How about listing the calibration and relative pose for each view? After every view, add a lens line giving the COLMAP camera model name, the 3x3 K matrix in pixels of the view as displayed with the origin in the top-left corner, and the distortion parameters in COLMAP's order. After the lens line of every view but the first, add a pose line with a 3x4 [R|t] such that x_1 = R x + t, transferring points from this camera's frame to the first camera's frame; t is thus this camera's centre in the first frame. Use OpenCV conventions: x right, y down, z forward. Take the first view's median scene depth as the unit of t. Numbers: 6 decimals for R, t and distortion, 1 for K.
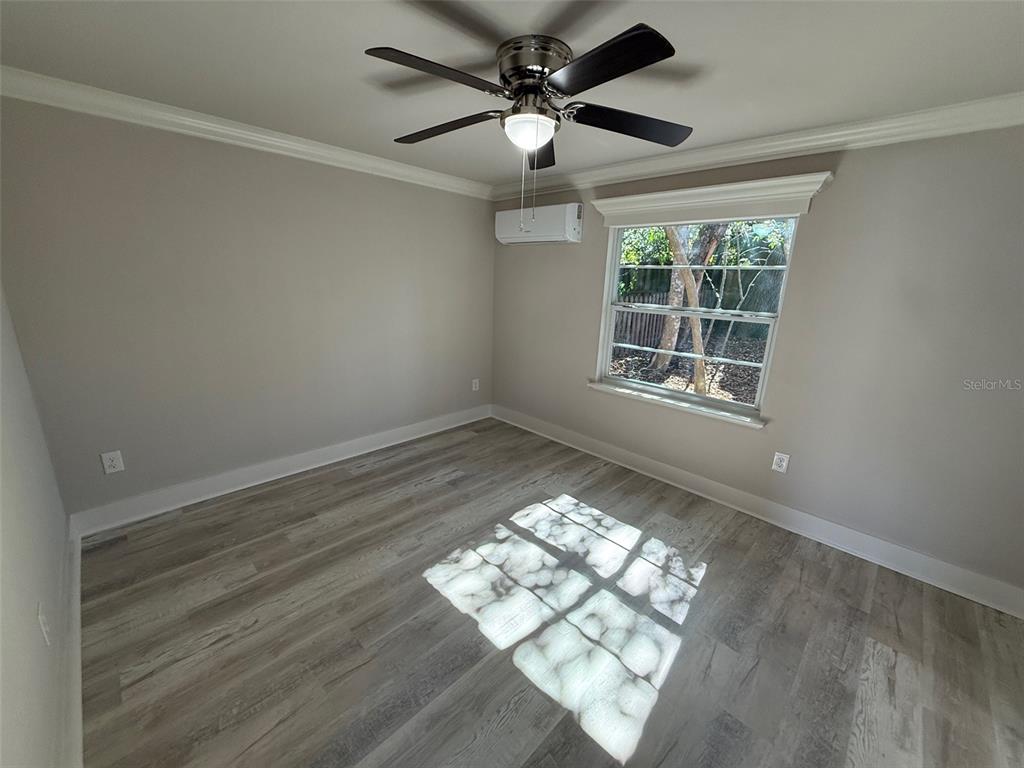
lens RADIAL K [[406.8, 0, 517.8], [0, 406.8, 385.0], [0, 0, 1]] dist [-0.000941, -0.000431]
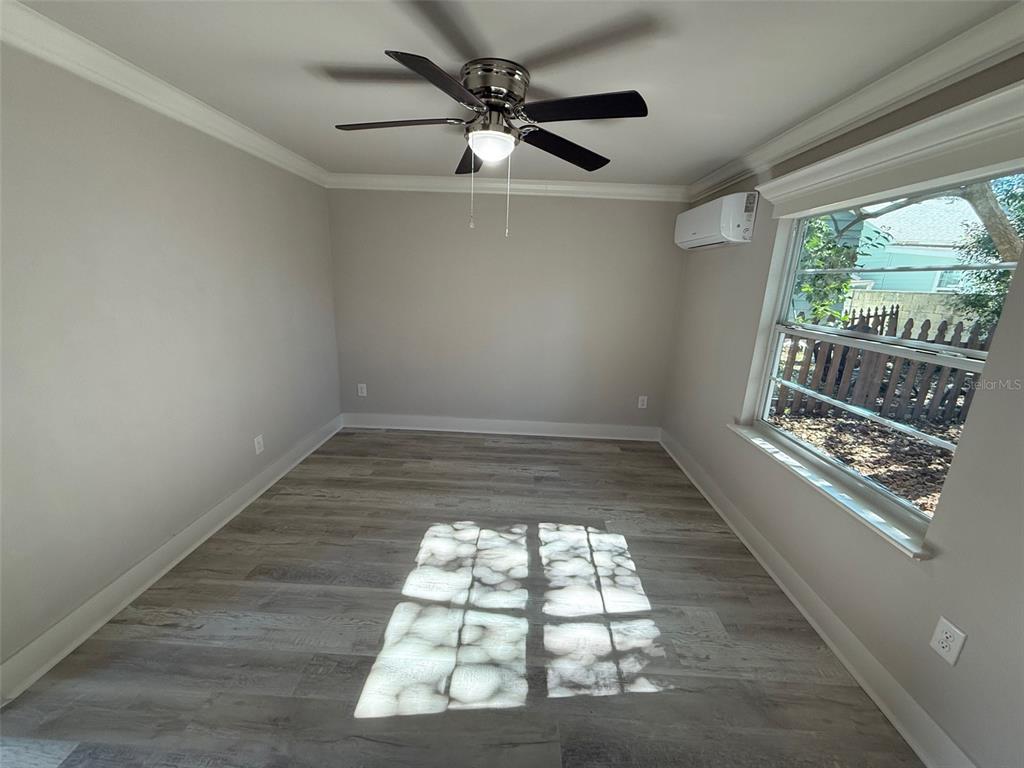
lens RADIAL K [[406.8, 0, 509.1], [0, 406.8, 386.3], [0, 0, 1]] dist [-0.000941, -0.000431]
pose [[0.672896, 0.179905, -0.717527, 0.573520], [-0.202404, 0.977738, 0.055334, -0.041065], [0.711508, 0.107996, 0.694329, 0.213598]]
